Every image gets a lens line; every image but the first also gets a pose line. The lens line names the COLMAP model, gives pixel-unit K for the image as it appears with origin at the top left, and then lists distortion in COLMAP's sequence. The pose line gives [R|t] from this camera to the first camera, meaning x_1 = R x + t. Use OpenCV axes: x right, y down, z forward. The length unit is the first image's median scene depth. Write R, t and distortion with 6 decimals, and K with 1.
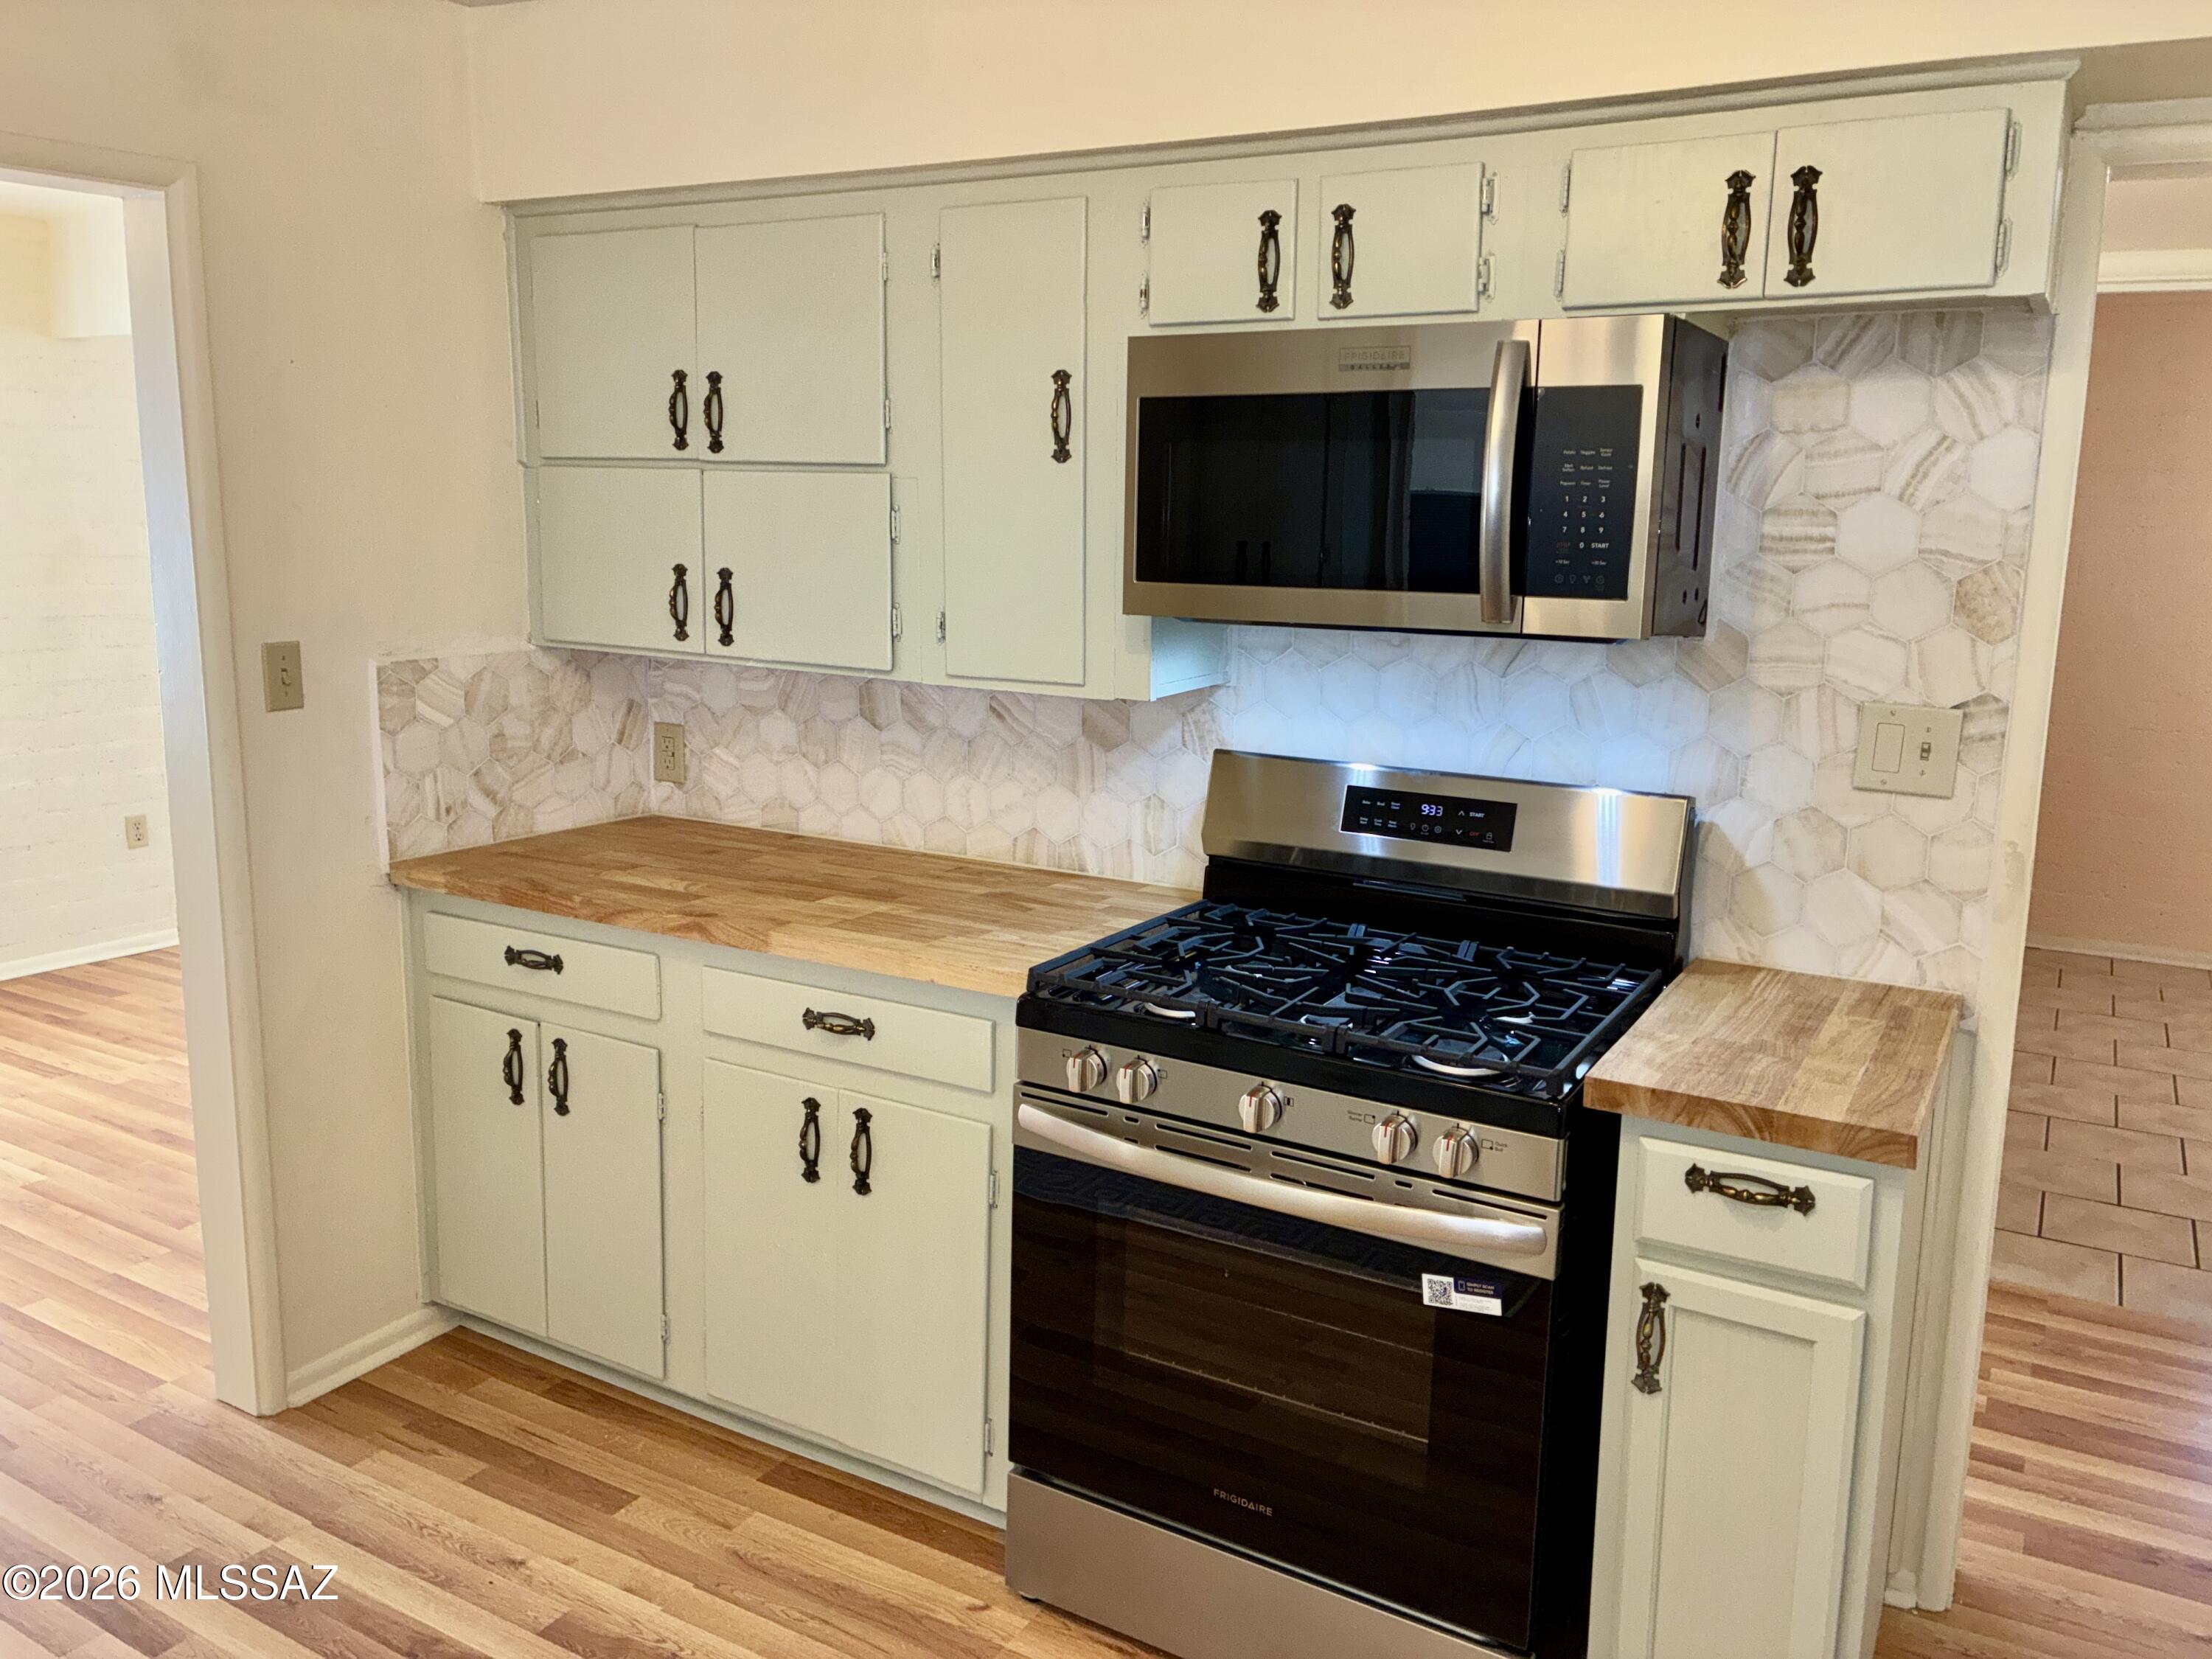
lens RADIAL K [[1671.0, 0, 1103.0], [0, 1671.0, 796.3], [0, 0, 1]] dist [0.052783, -0.064429]
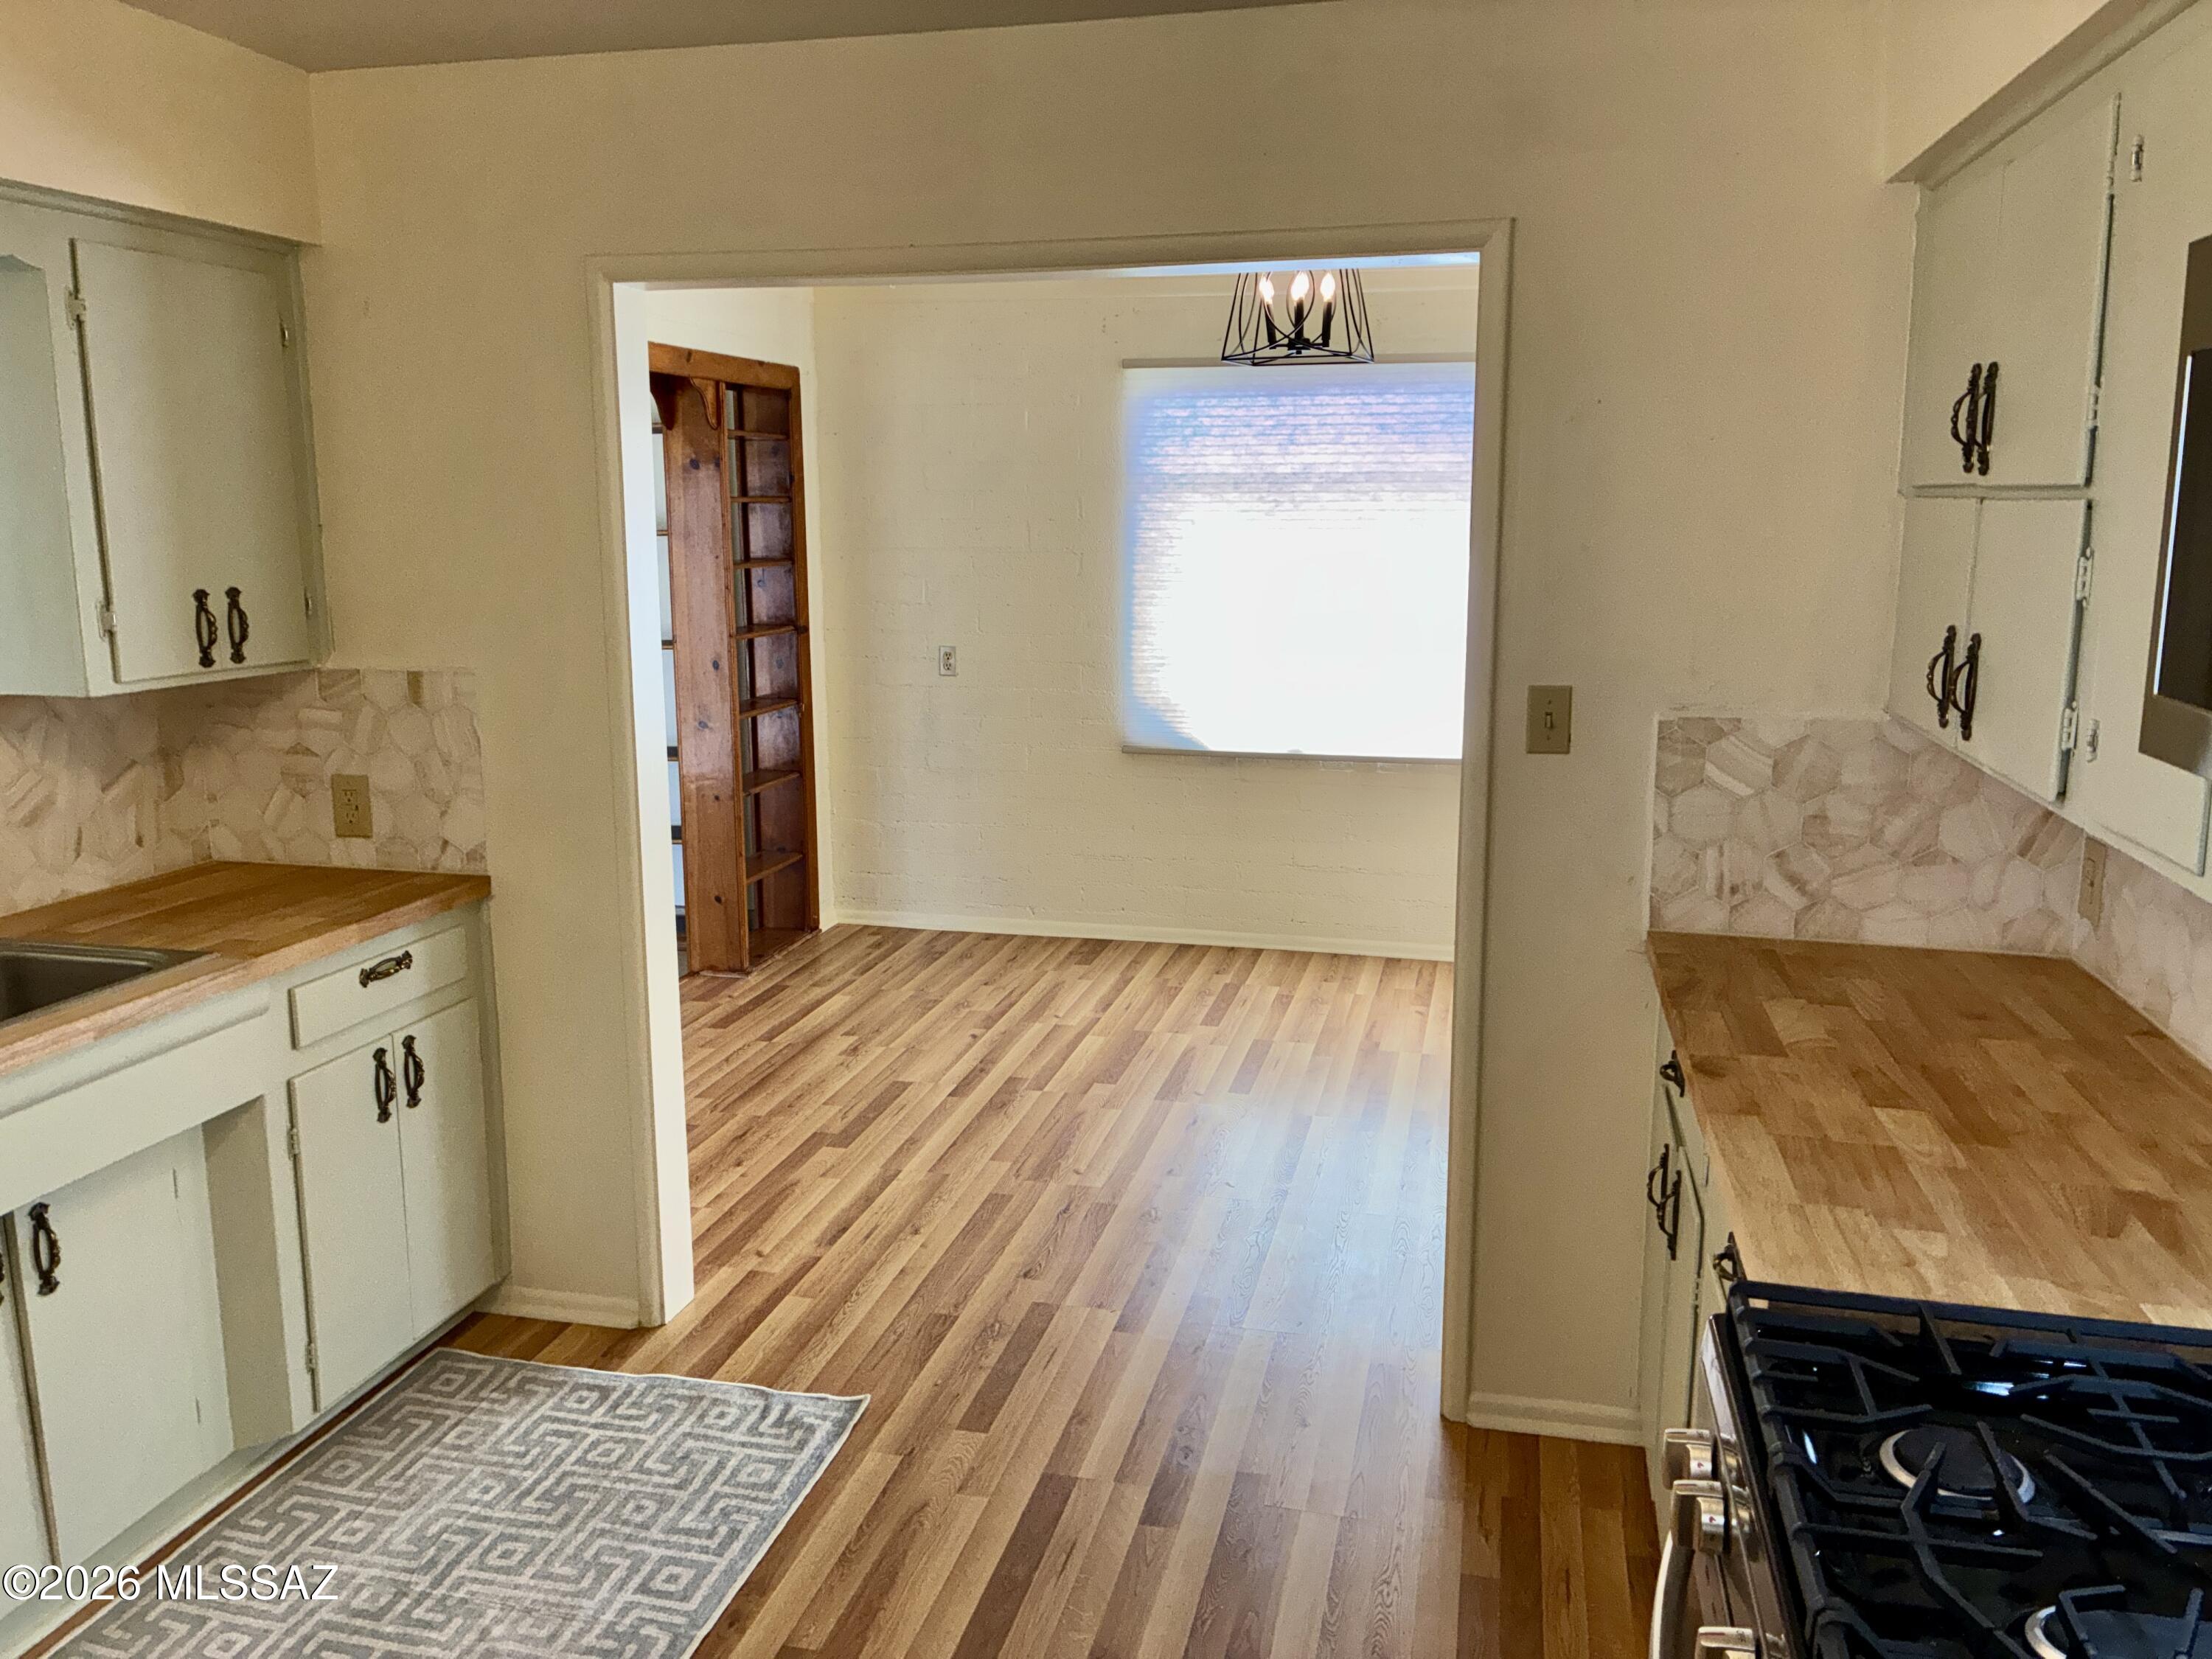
lens RADIAL K [[1671.0, 0, 1120.2], [0, 1671.0, 799.3], [0, 0, 1]] dist [0.052783, -0.064429]
pose [[0.294952, 0.146097, -0.944277, 0.363892], [-0.155874, 0.982361, 0.103301, -0.083664], [0.942712, 0.116720, 0.312522, 0.431916]]
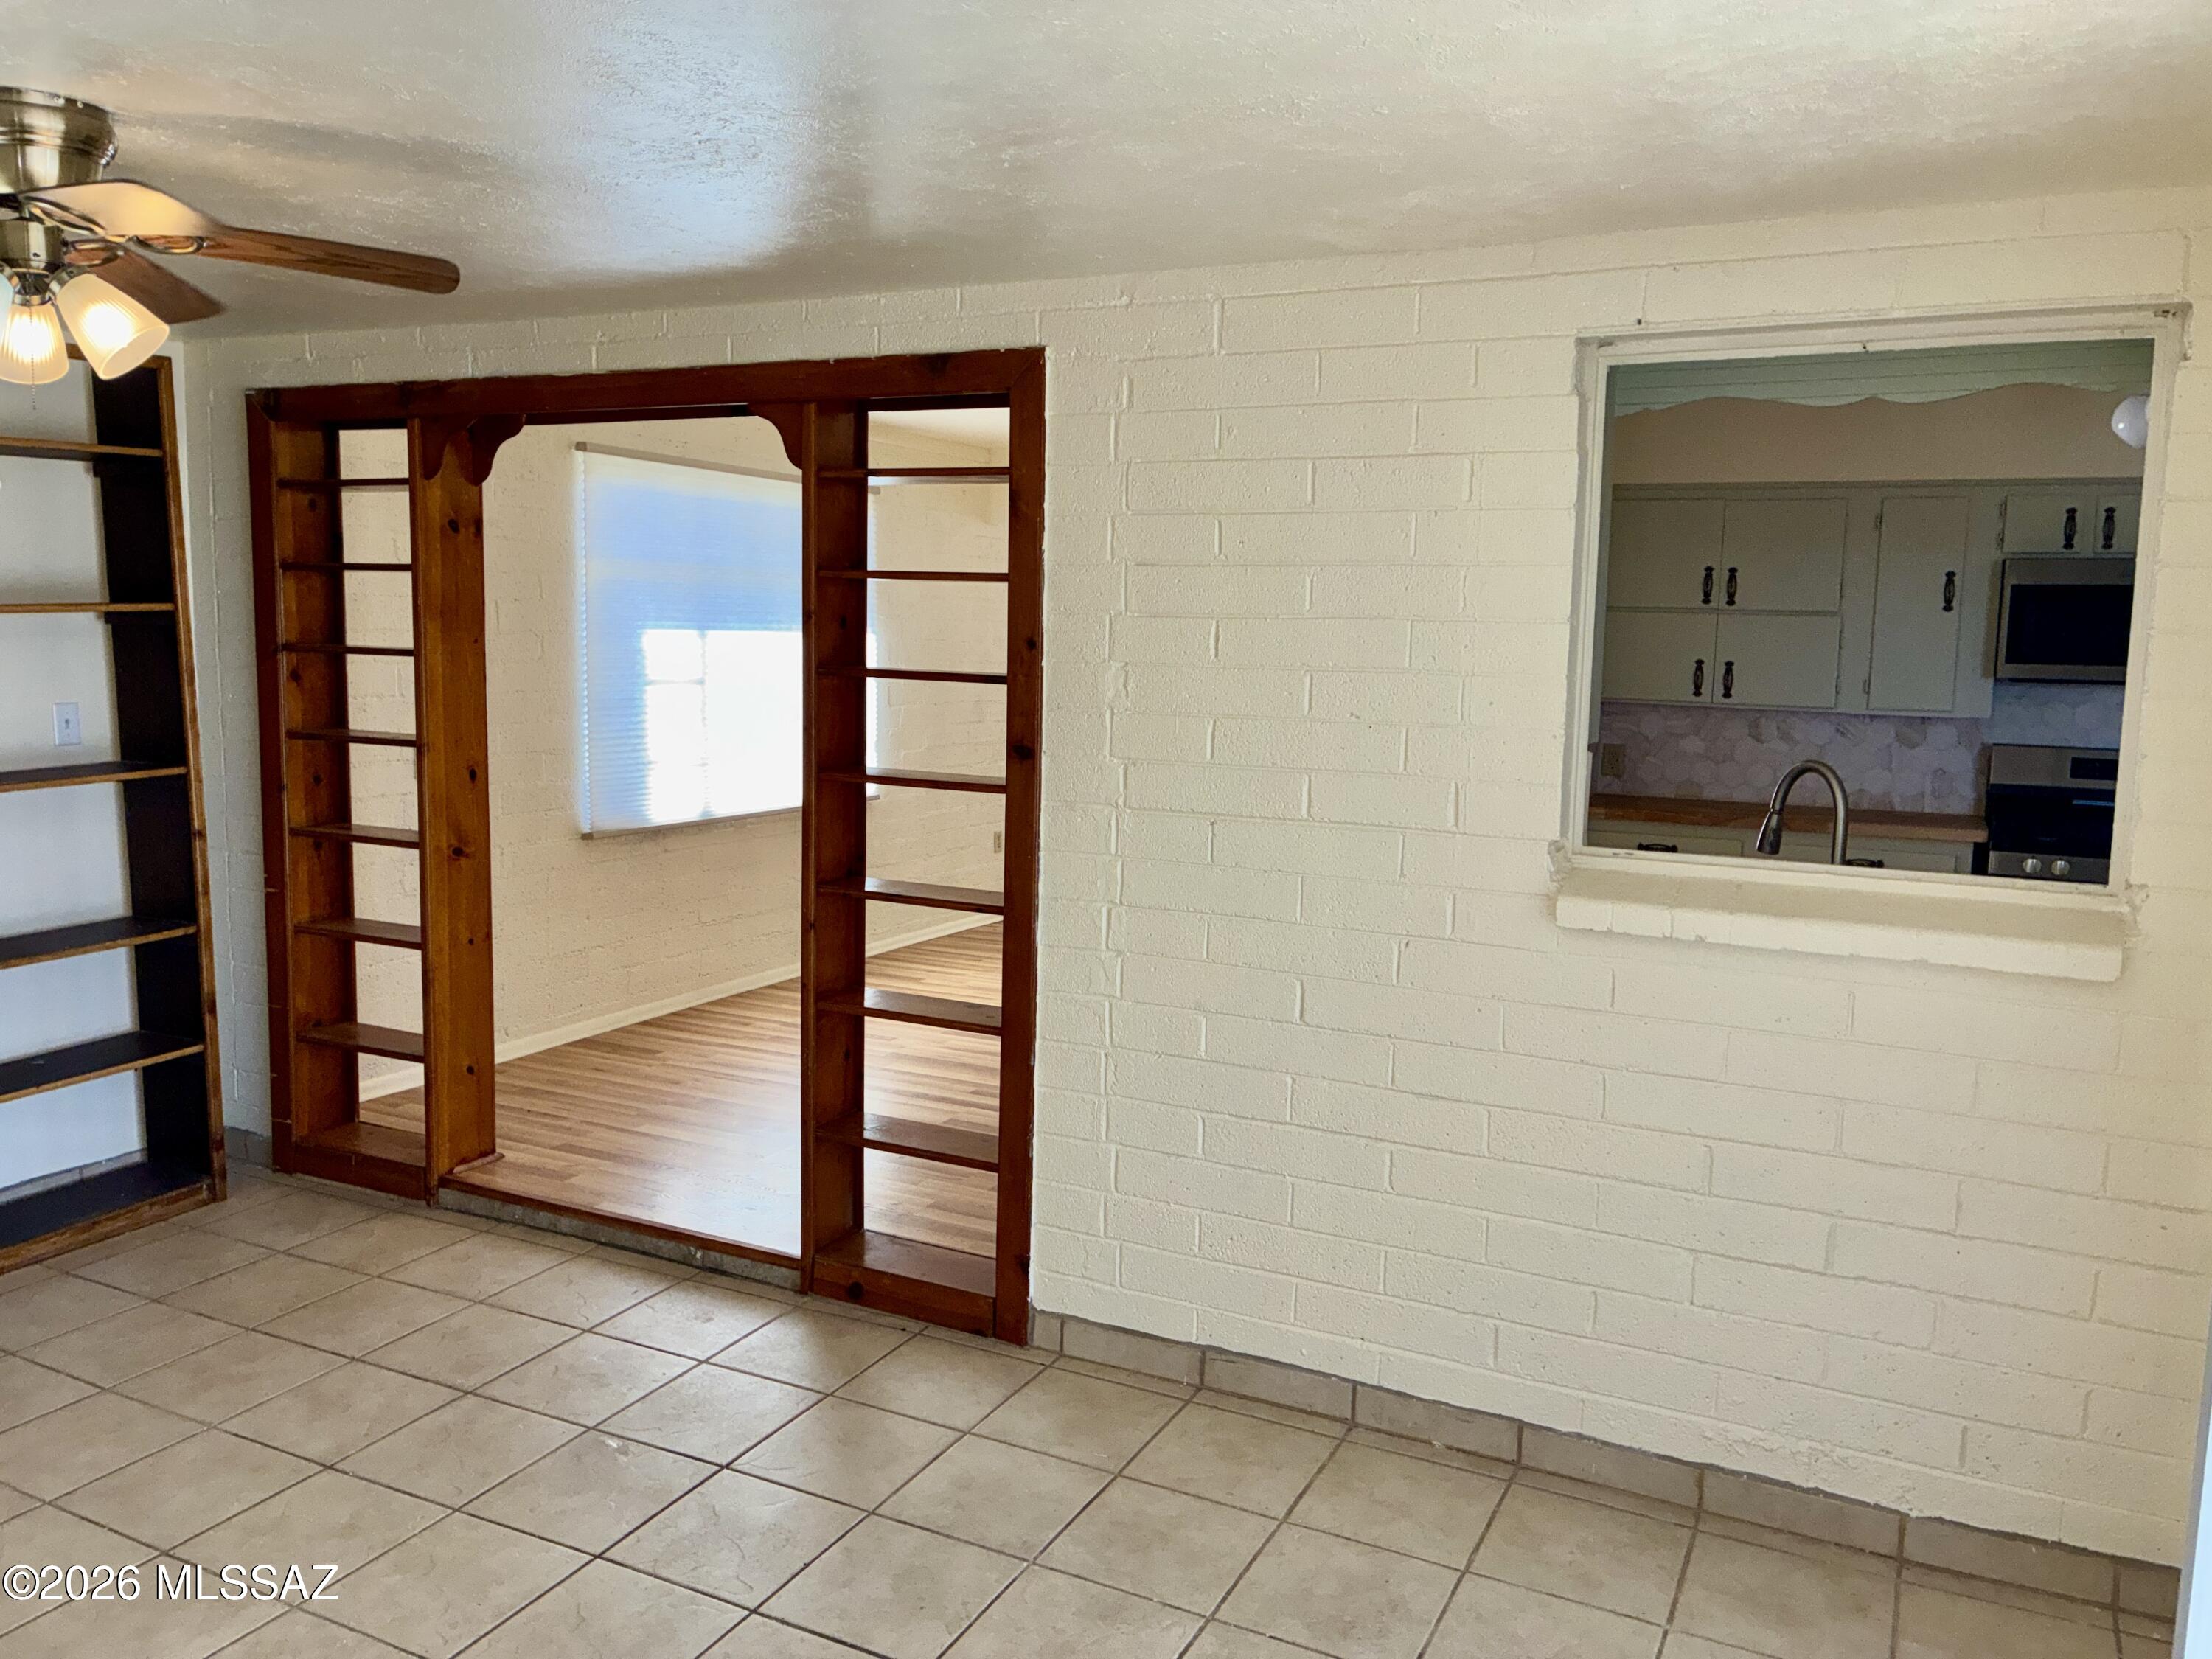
lens RADIAL K [[1671.0, 0, 1104.4], [0, 1671.0, 825.6], [0, 0, 1]] dist [0.052783, -0.064429]
pose [[0.997953, -0.006064, 0.063662, -1.125392], [0.009415, 0.998578, -0.052470, 0.167830], [-0.063254, 0.052962, 0.996591, -1.004047]]
